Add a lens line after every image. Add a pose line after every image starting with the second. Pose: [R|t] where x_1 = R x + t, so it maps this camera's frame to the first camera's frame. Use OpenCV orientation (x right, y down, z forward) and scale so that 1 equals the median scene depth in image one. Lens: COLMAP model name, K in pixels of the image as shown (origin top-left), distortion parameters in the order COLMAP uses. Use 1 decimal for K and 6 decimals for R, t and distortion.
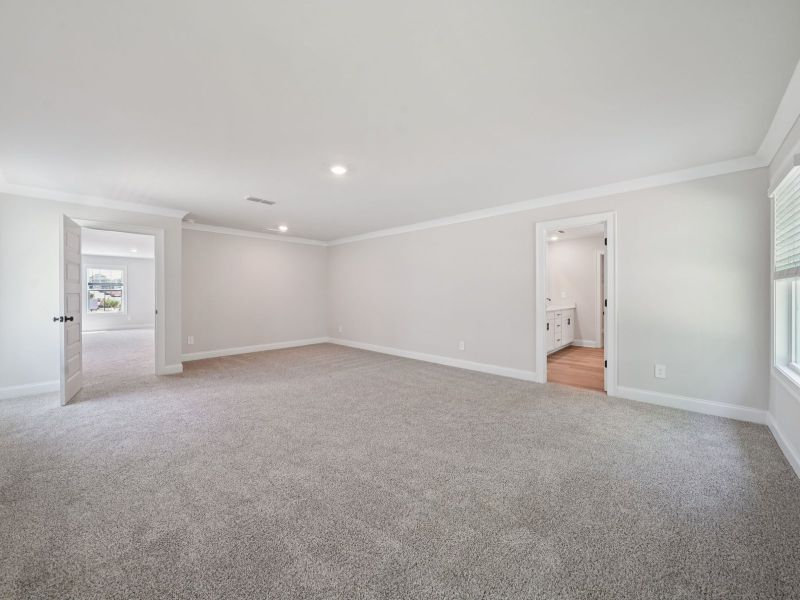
lens RADIAL K [[342.4, 0, 400.0], [0, 342.4, 300.0], [0, 0, 1]] dist [-0.001930, -0.000113]
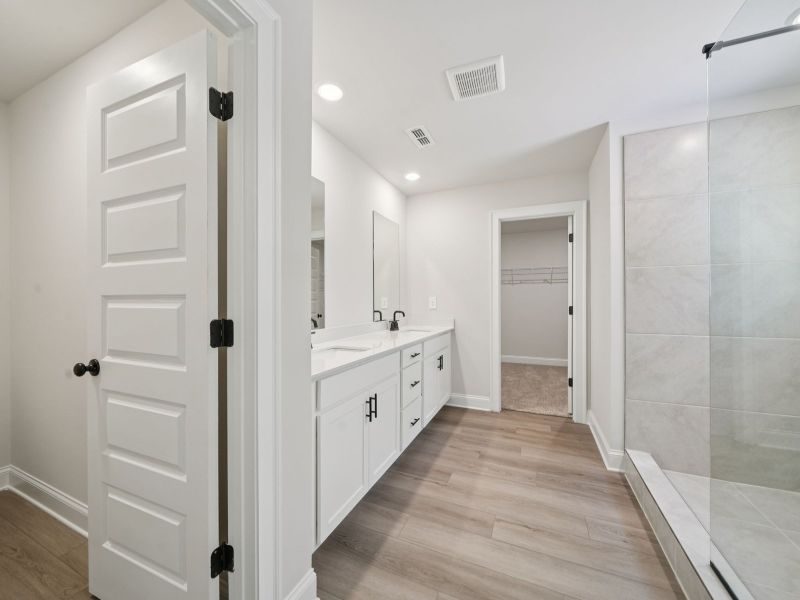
lens RADIAL K [[342.4, 0, 400.0], [0, 342.4, 300.0], [0, 0, 1]] dist [-0.001930, -0.000113]
pose [[0.946866, 0.004563, 0.321597, 0.287933], [0.000086, 0.999896, -0.014442, -0.011296], [-0.321629, 0.013702, 0.946767, 0.571222]]
